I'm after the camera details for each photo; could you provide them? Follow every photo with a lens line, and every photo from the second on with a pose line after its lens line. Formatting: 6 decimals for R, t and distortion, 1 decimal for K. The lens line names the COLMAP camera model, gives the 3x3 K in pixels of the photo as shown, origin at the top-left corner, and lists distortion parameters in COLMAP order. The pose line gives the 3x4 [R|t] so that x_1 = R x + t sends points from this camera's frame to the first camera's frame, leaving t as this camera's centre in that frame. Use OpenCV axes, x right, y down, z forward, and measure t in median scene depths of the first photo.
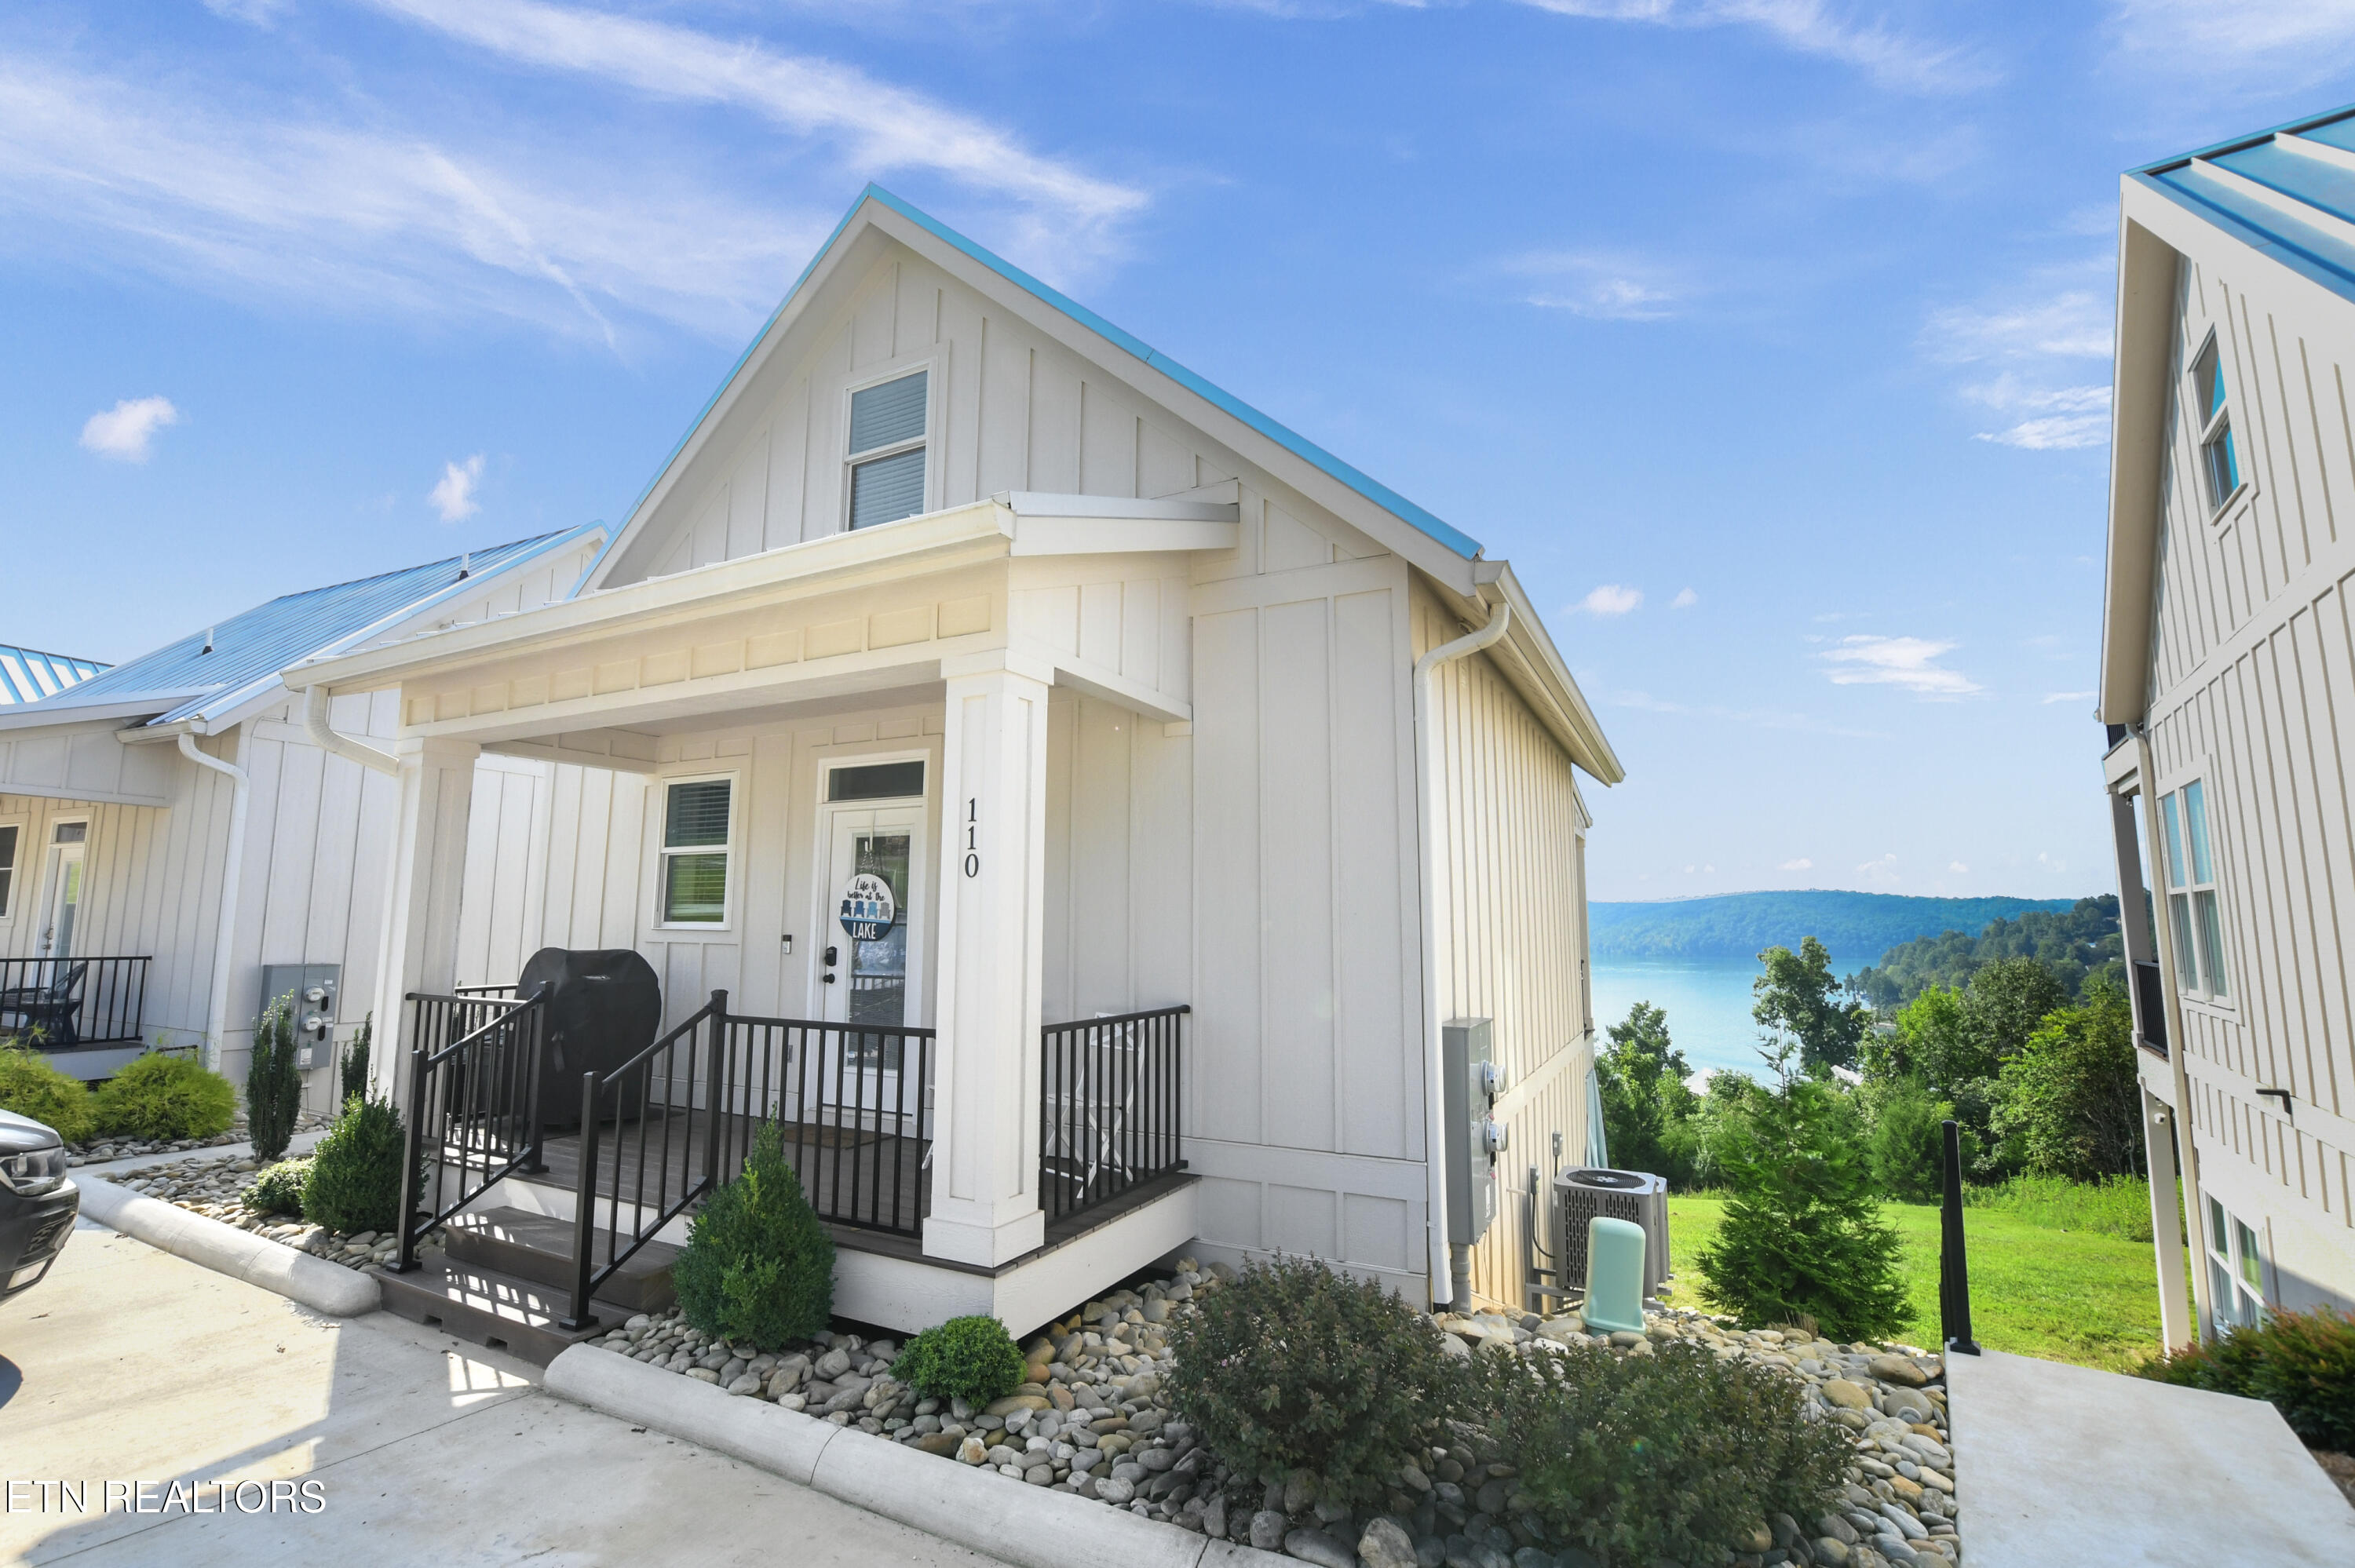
lens RADIAL K [[1051.6, 0, 1165.5], [0, 1051.6, 779.6], [0, 0, 1]] dist [-0.045607, 0.008656]
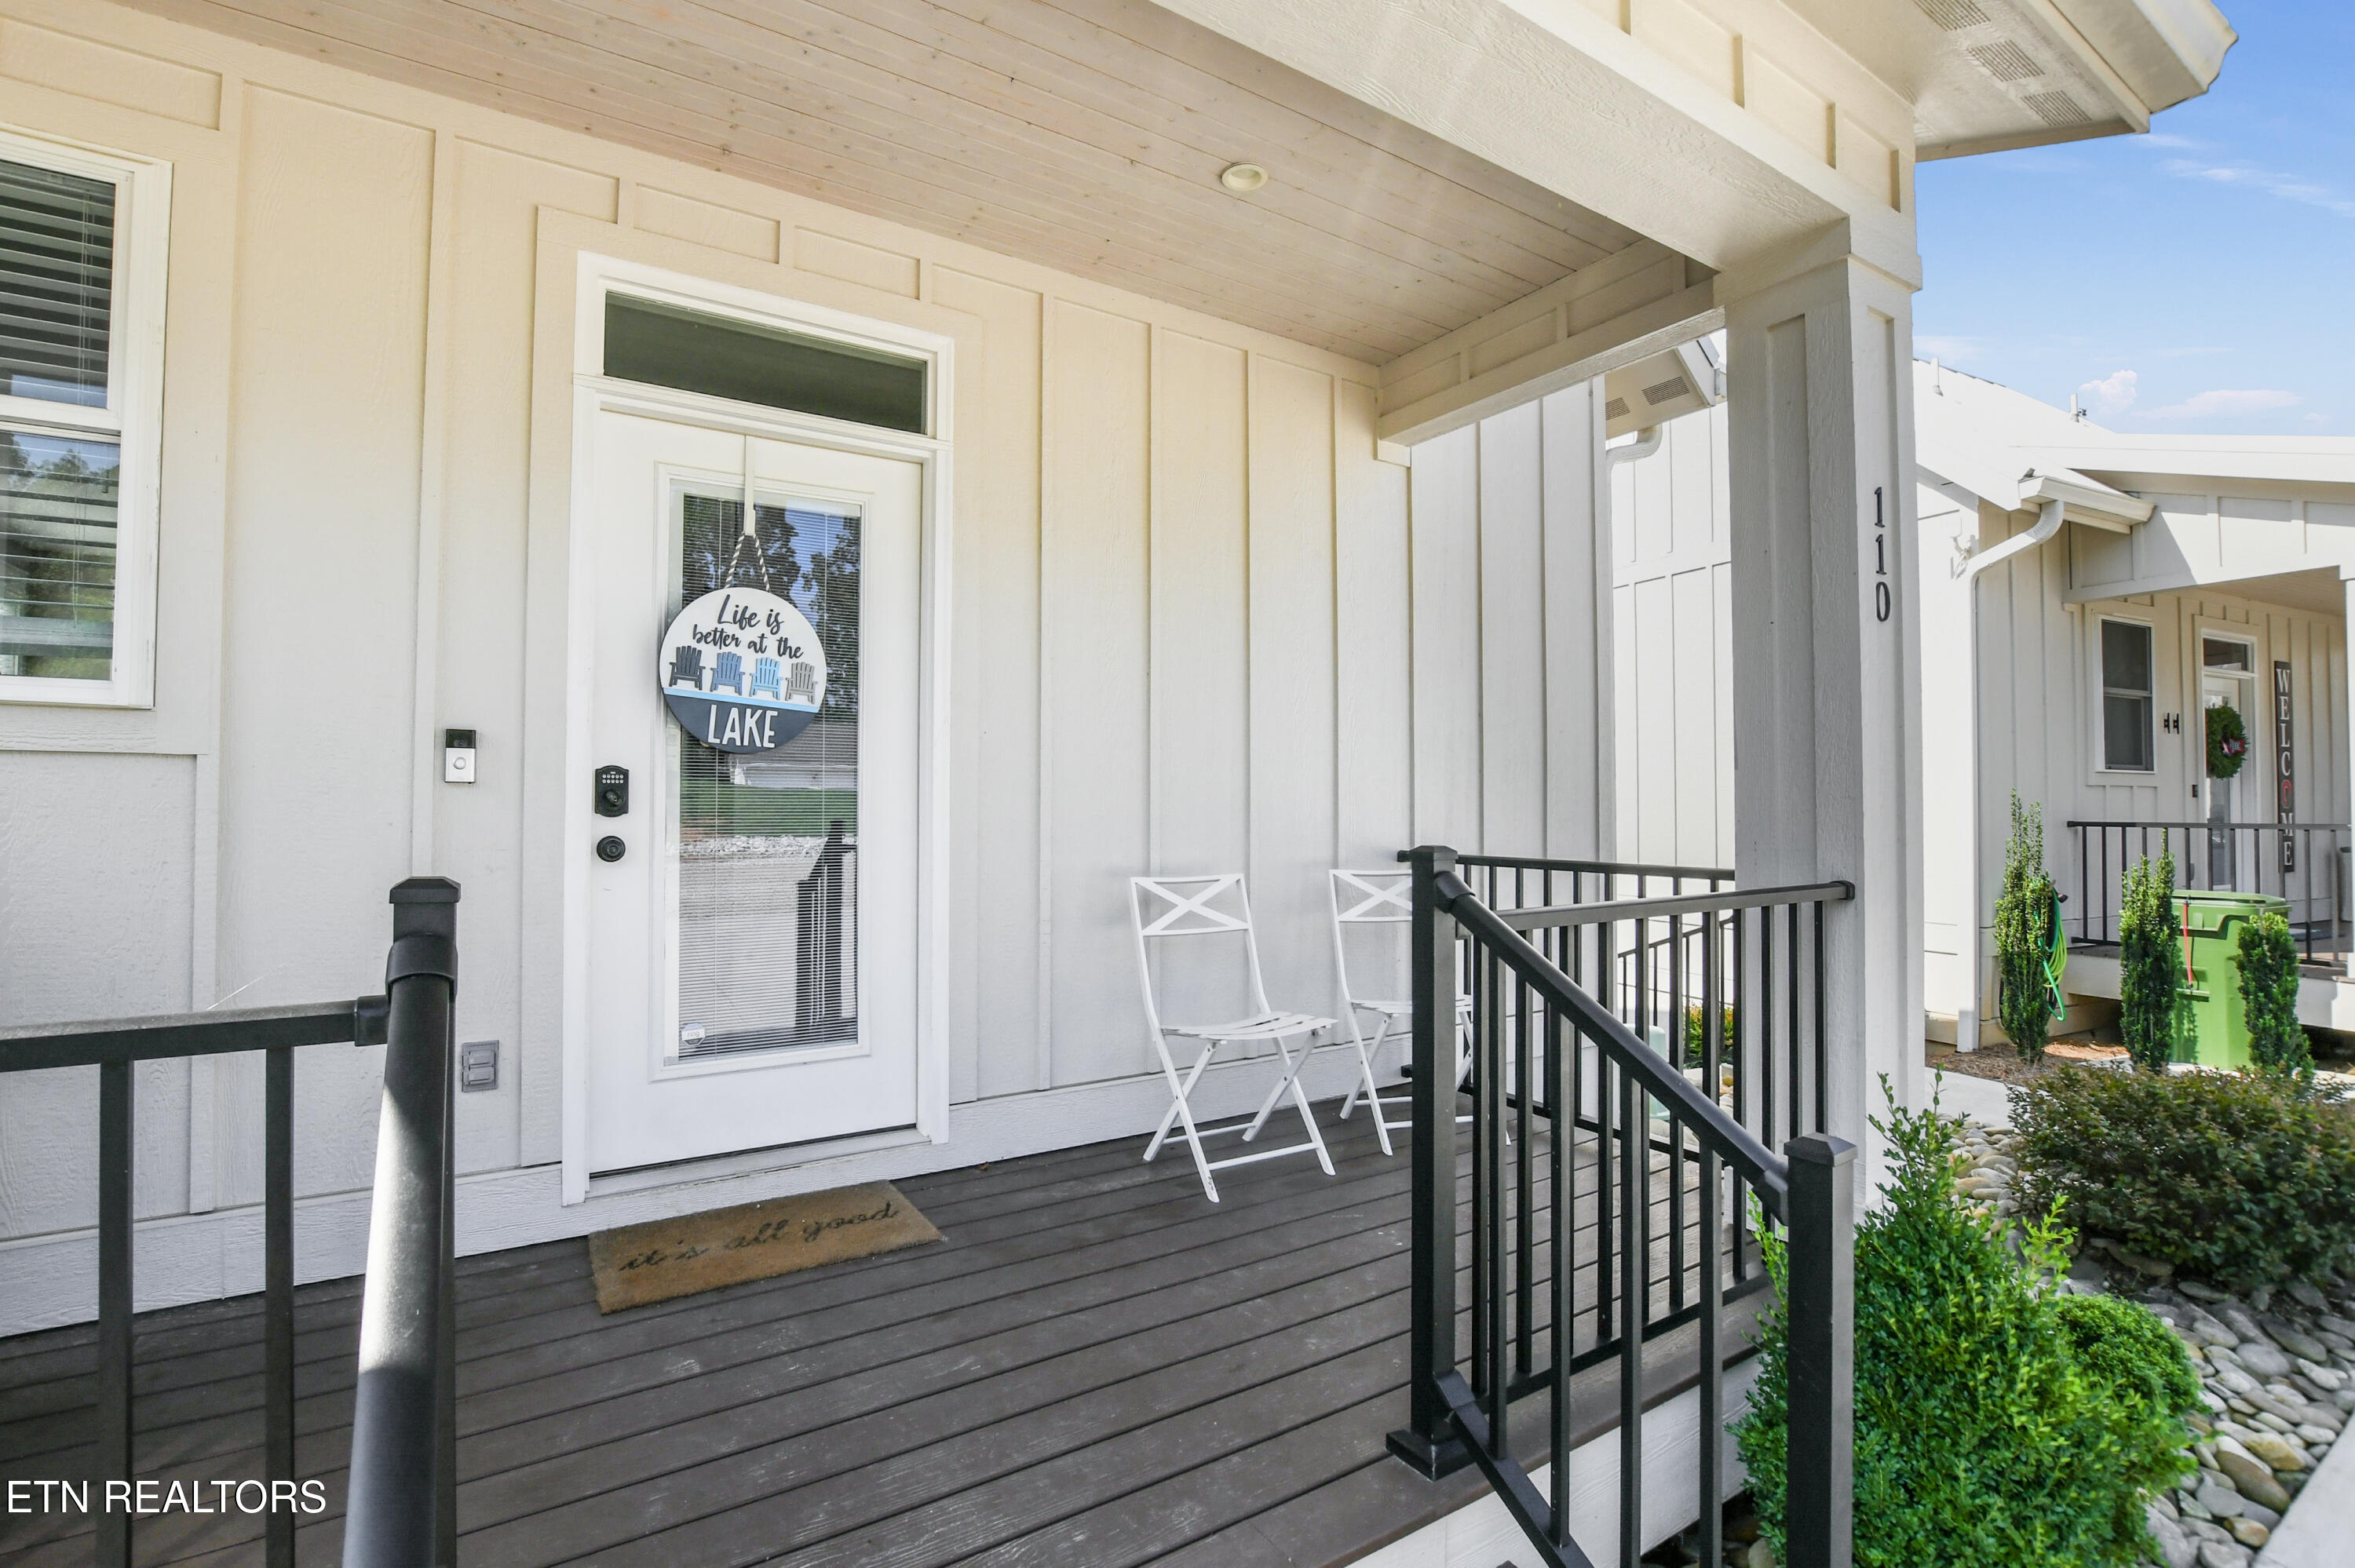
lens RADIAL K [[1051.6, 0, 1165.5], [0, 1051.6, 779.6], [0, 0, 1]] dist [-0.045607, 0.008656]
pose [[0.508677, 0.018823, 0.860751, -0.550054], [-0.119048, 0.991695, 0.048667, 0.124765], [-0.852687, -0.127227, 0.506694, 0.649767]]
